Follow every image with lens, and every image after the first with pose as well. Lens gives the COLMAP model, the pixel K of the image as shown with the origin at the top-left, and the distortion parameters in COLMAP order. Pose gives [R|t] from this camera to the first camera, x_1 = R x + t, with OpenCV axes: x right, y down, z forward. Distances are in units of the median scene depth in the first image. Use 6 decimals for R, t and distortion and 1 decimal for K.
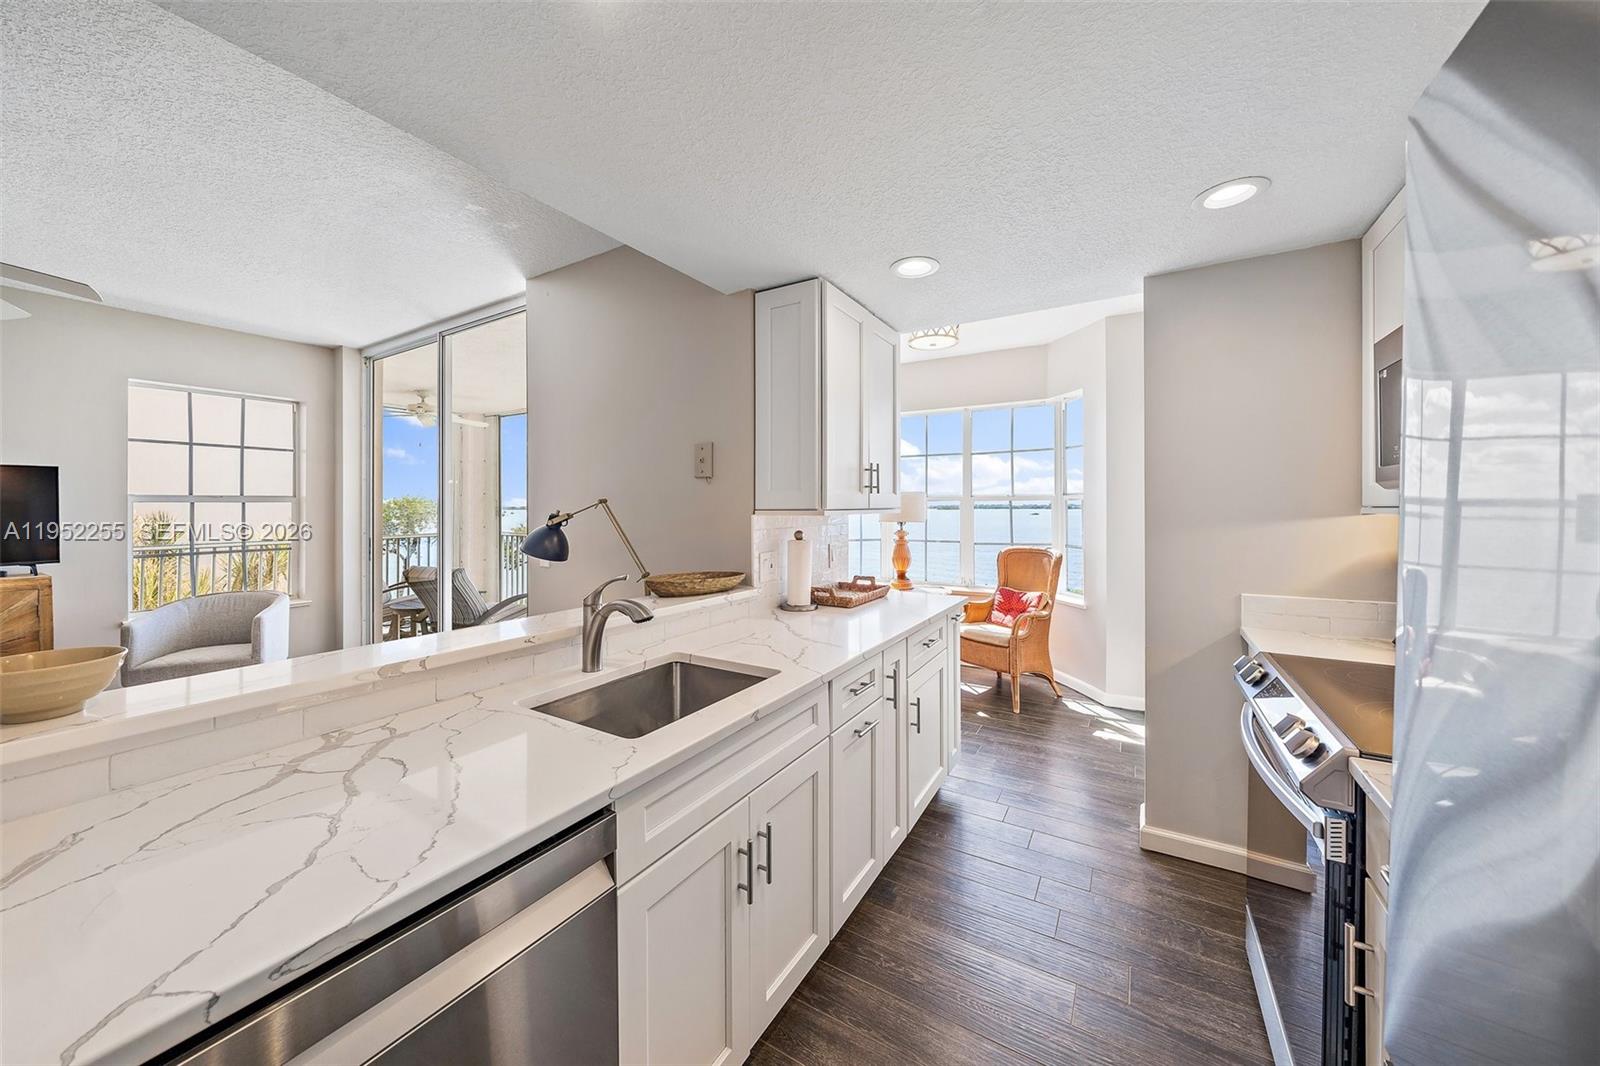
lens RADIAL K [[637.3, 0, 802.3], [0, 637.3, 509.5], [0, 0, 1]] dist [0.000111, -0.000019]
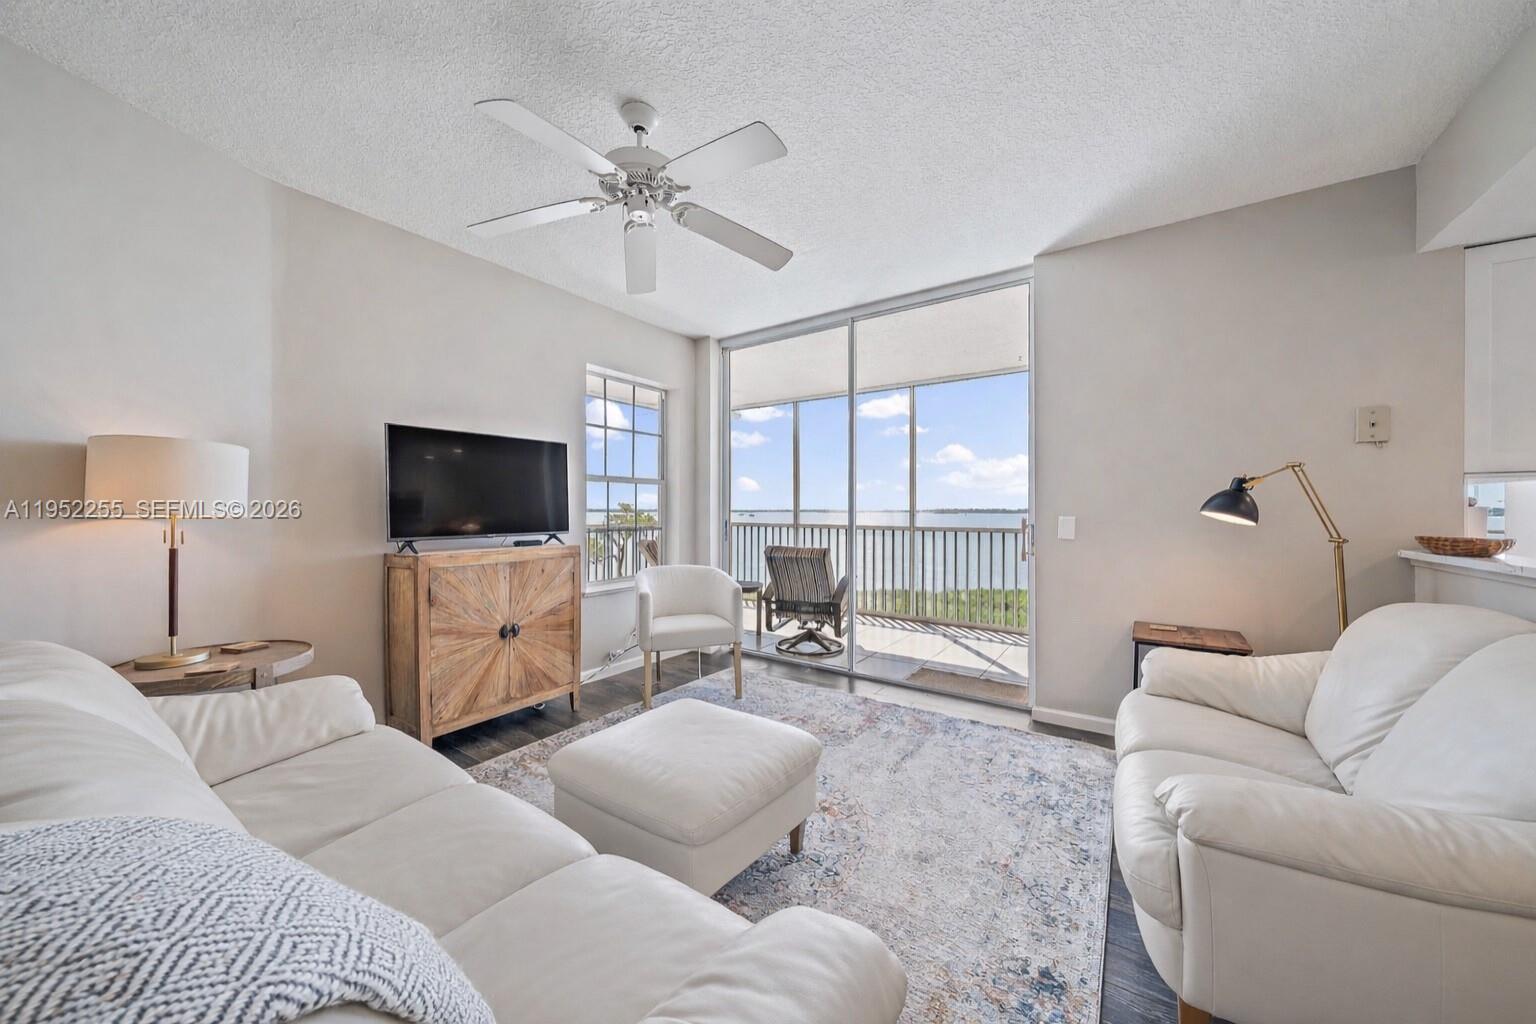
lens RADIAL K [[612.2, 0, 781.0], [0, 612.2, 504.3], [0, 0, 1]] dist [-0.000741, -0.000251]
pose [[0.997135, 0.003393, -0.075571, -0.904415], [-0.003974, 0.999964, -0.007547, 0.049799], [0.075542, 0.007825, 0.997112, 0.002527]]
